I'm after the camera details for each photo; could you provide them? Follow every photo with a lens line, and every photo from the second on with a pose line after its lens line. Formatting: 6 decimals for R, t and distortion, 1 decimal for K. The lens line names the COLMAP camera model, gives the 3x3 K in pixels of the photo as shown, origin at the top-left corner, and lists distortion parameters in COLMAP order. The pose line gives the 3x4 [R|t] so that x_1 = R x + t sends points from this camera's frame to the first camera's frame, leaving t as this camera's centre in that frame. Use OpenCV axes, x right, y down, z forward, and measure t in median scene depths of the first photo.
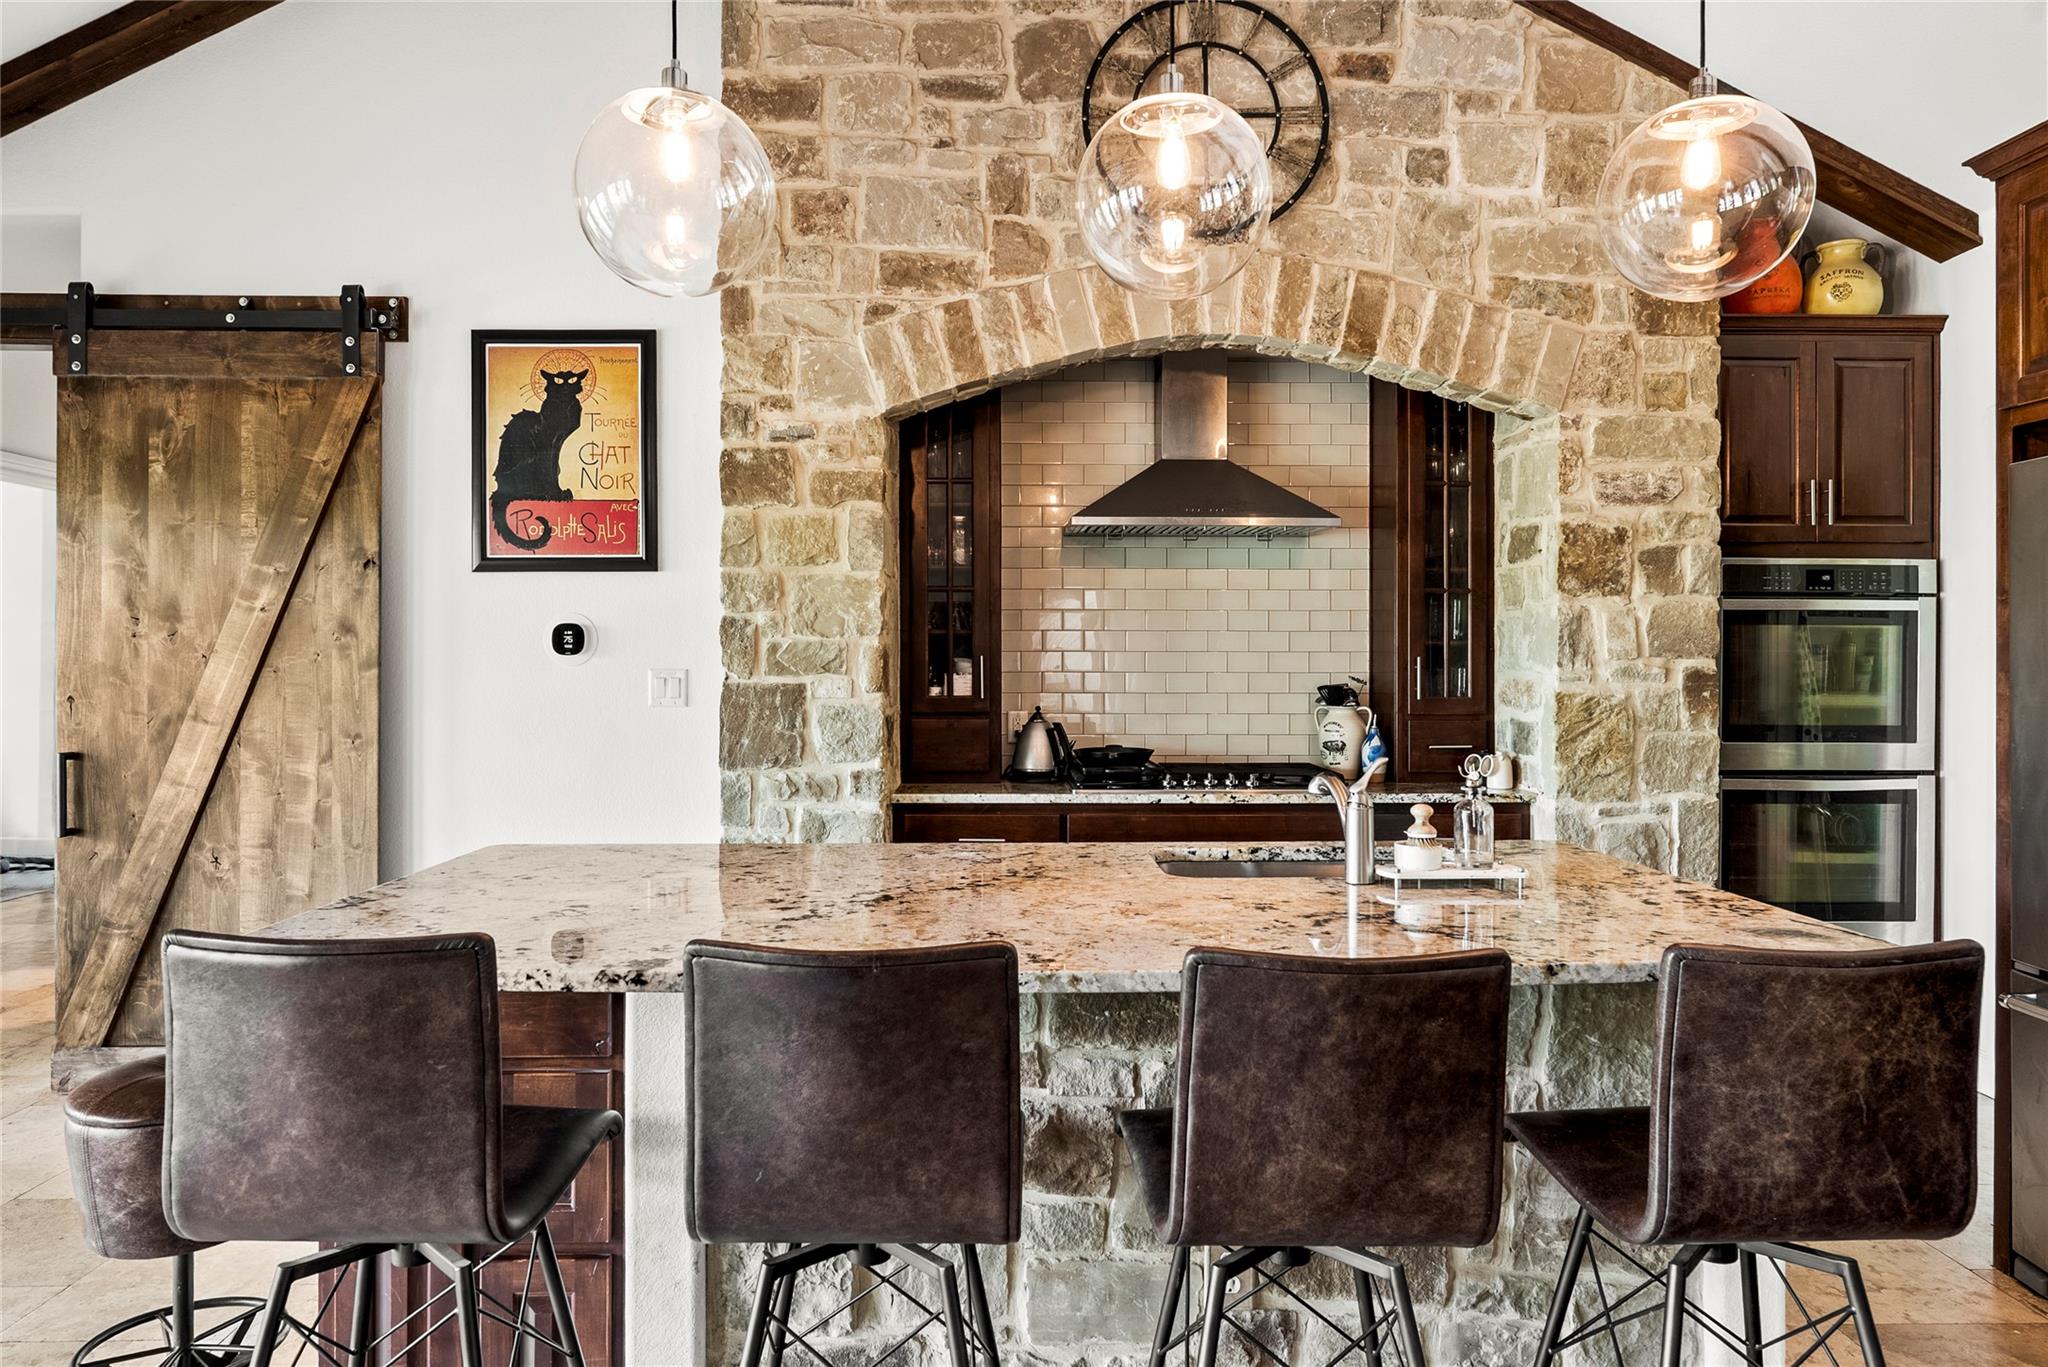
lens RADIAL K [[1333.0, 0, 1022.2], [0, 1333.0, 670.6], [0, 0, 1]] dist [0.000073, 0.006040]
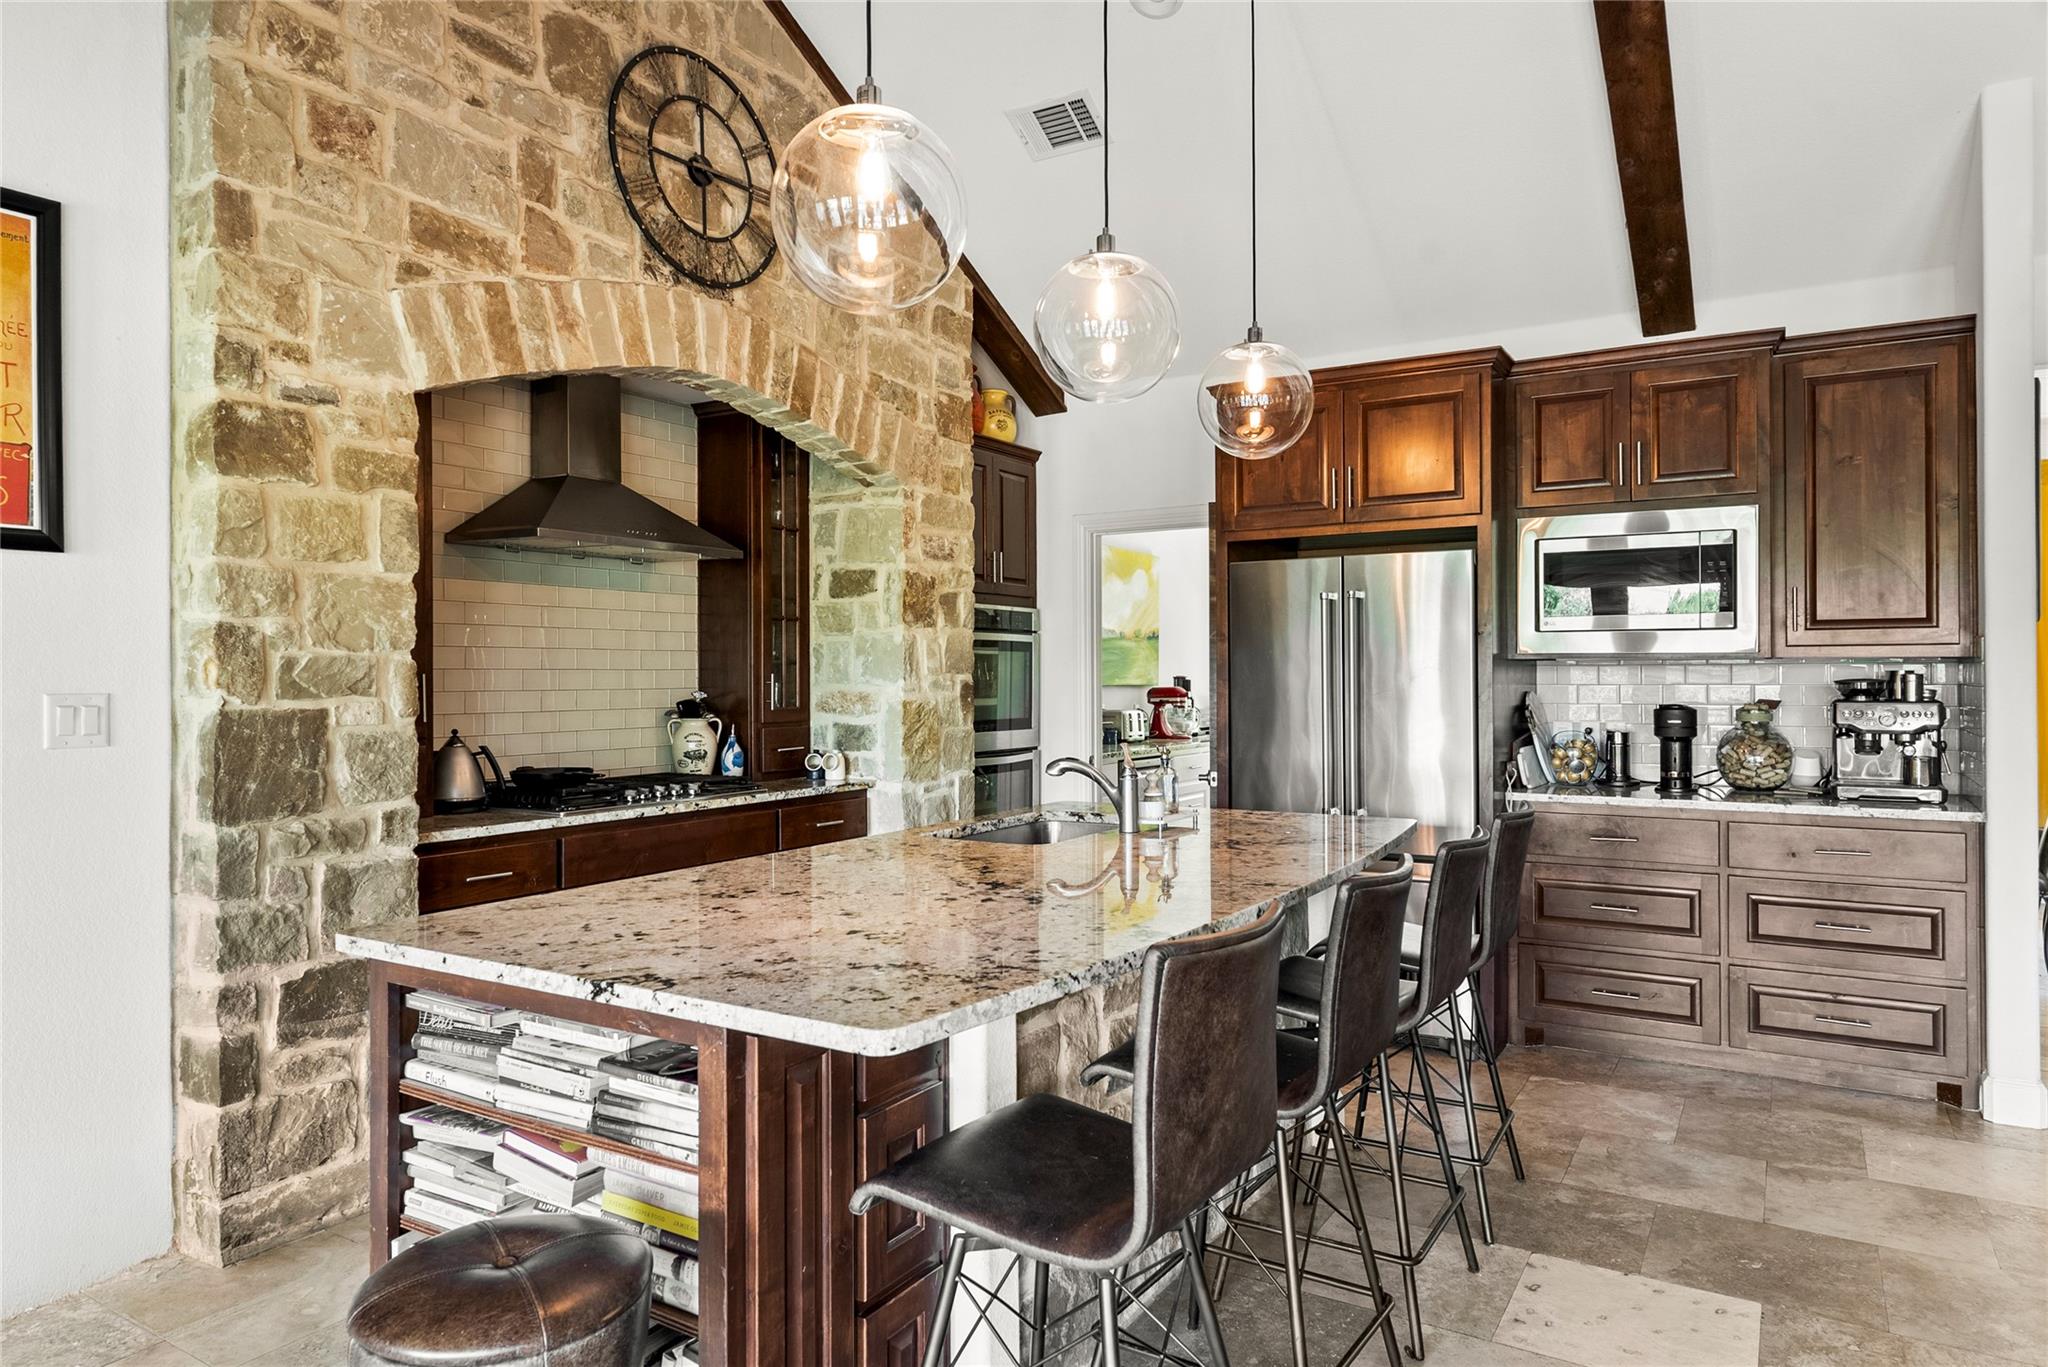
lens RADIAL K [[1333.0, 0, 967.8], [0, 1333.0, 685.7], [0, 0, 1]] dist [0.000073, 0.006040]
pose [[0.528571, -0.010094, 0.848829, -0.649227], [0.014101, 0.999896, 0.003110, -0.000972], [-0.848772, 0.010325, 0.528658, 0.249431]]
